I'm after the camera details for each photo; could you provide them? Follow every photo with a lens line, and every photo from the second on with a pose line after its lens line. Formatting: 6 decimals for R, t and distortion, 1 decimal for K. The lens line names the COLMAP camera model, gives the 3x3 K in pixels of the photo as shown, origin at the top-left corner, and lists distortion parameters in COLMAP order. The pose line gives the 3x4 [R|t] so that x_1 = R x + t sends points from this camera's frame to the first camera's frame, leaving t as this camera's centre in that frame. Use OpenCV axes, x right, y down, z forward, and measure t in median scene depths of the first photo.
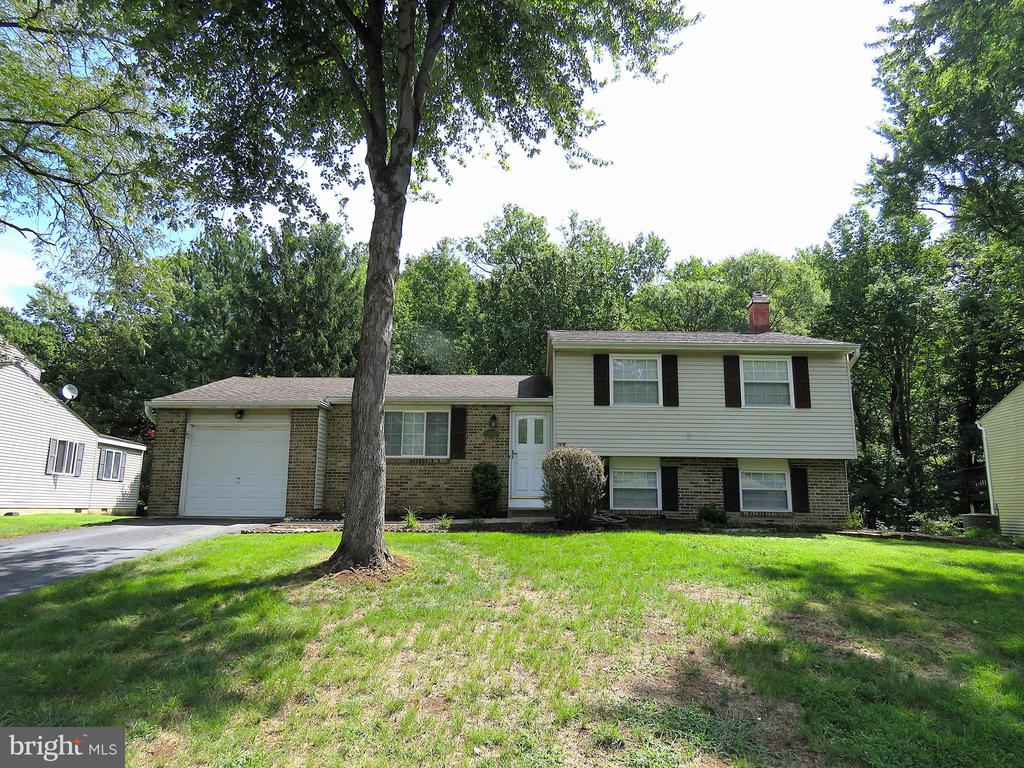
lens RADIAL K [[658.9, 0, 518.1], [0, 658.9, 388.0], [0, 0, 1]] dist [-0.007678, -0.006554]
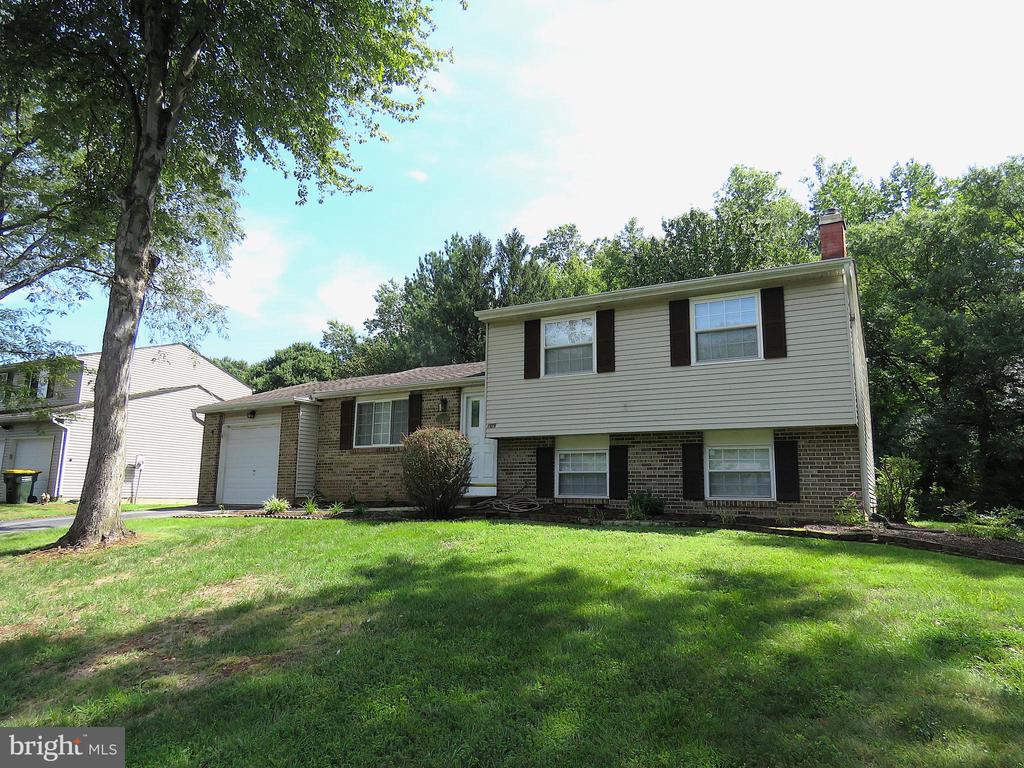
lens RADIAL K [[658.9, 0, 518.1], [0, 658.9, 388.0], [0, 0, 1]] dist [-0.007678, -0.006554]
pose [[0.877193, -0.080419, -0.473354, 0.516402], [0.083654, 0.996393, -0.014257, 0.049182], [0.472794, -0.027091, 0.880757, 0.219429]]
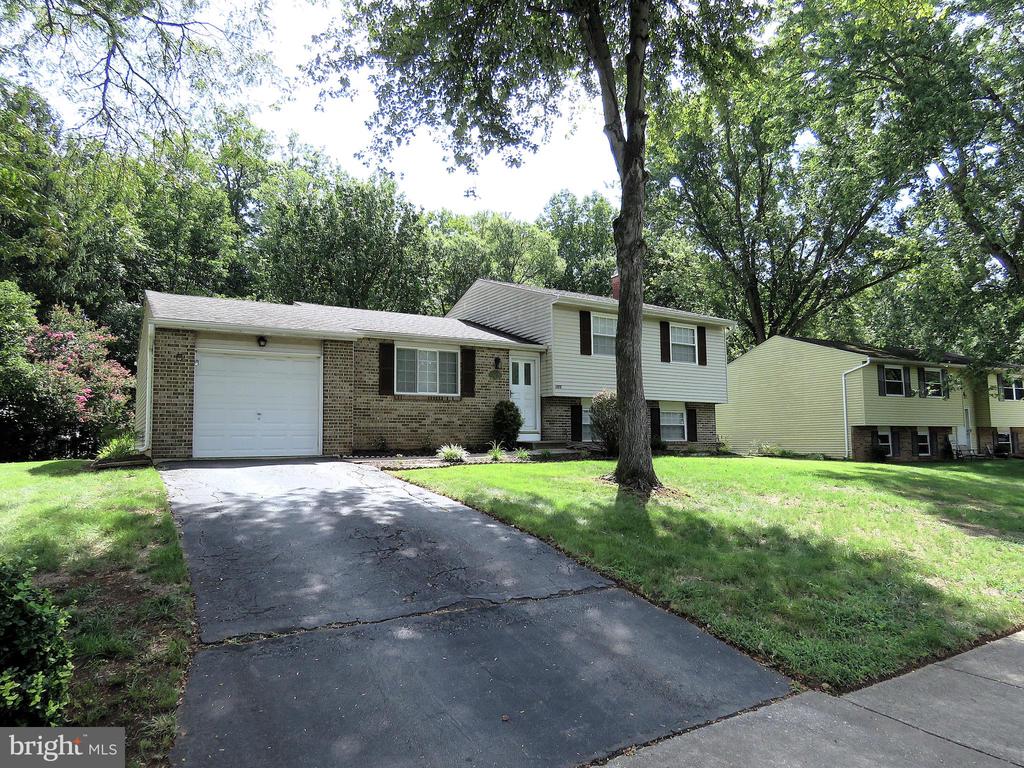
lens RADIAL K [[651.1, 0, 513.0], [0, 651.1, 362.9], [0, 0, 1]] dist [-0.003964, -0.001157]
pose [[0.837251, 0.049276, 0.544594, -0.613114], [-0.084259, 0.995663, 0.039449, 0.005385], [-0.540288, -0.078915, 0.837771, 0.085800]]
